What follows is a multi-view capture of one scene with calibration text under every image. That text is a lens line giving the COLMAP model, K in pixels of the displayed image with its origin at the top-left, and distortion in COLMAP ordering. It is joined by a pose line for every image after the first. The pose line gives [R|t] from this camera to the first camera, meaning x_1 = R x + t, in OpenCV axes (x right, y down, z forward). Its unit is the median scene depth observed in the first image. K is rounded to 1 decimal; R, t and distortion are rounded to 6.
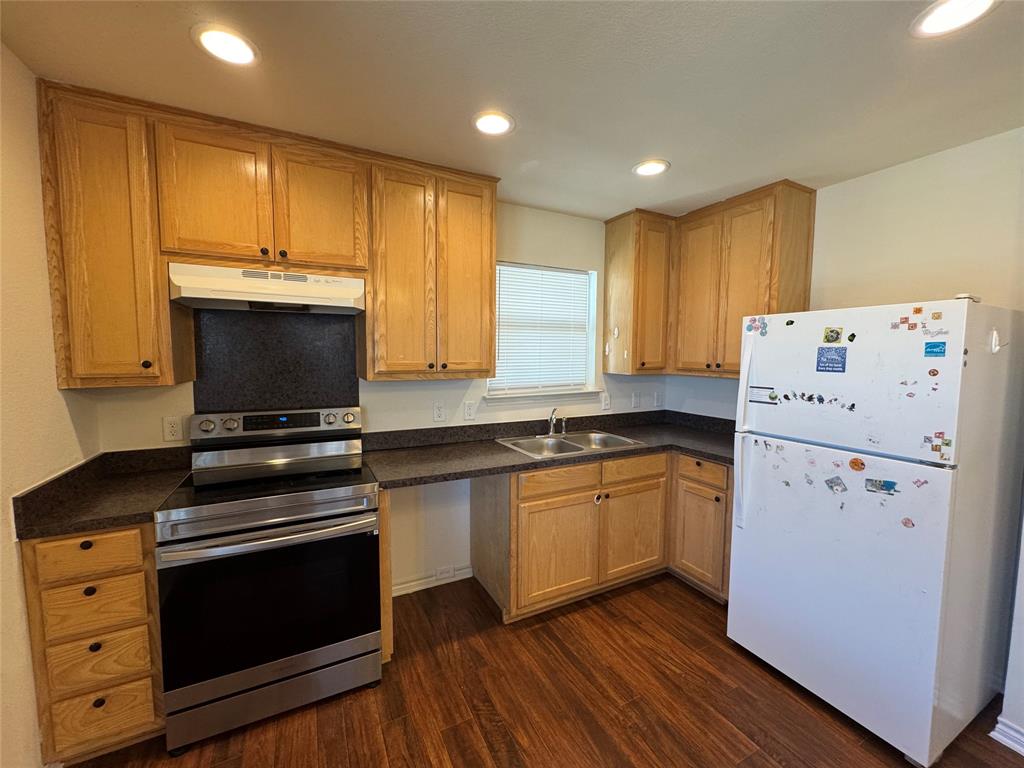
lens RADIAL K [[408.1, 0, 512.0], [0, 408.1, 384.0], [0, 0, 1]] dist [-0.001624, -0.000232]
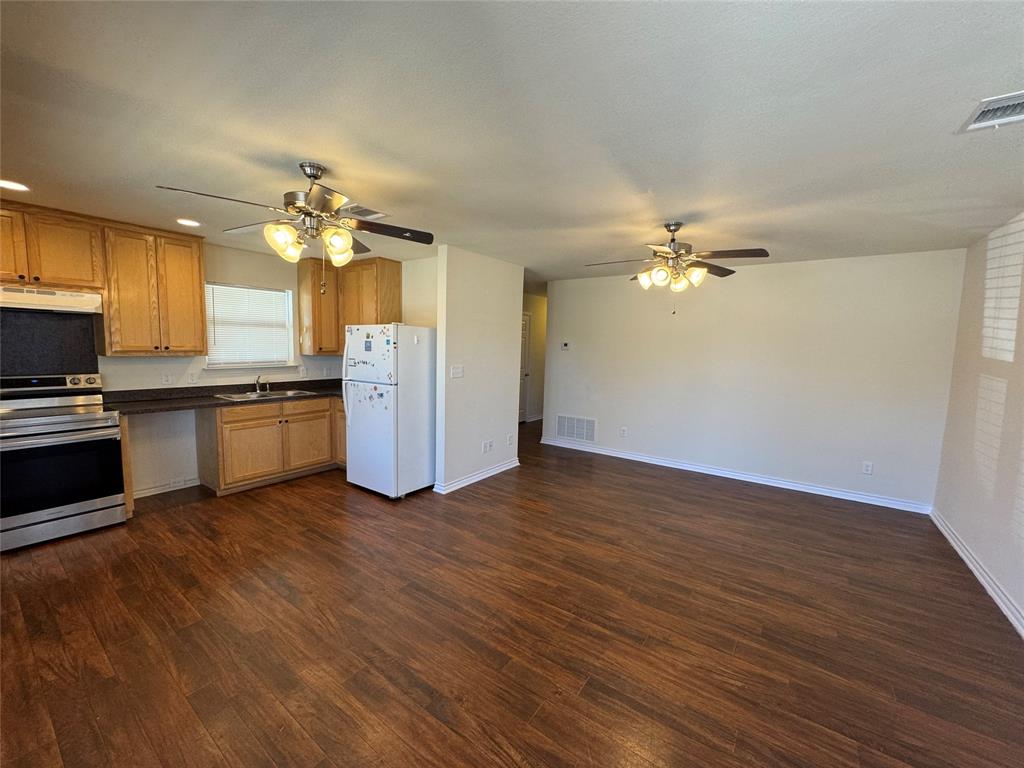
lens RADIAL K [[408.1, 0, 512.0], [0, 408.1, 384.0], [0, 0, 1]] dist [-0.001624, -0.000232]
pose [[0.890504, -0.030475, 0.453954, 0.374646], [0.018895, 0.999371, 0.030023, 0.091015], [-0.454583, -0.018158, 0.890519, -1.283985]]
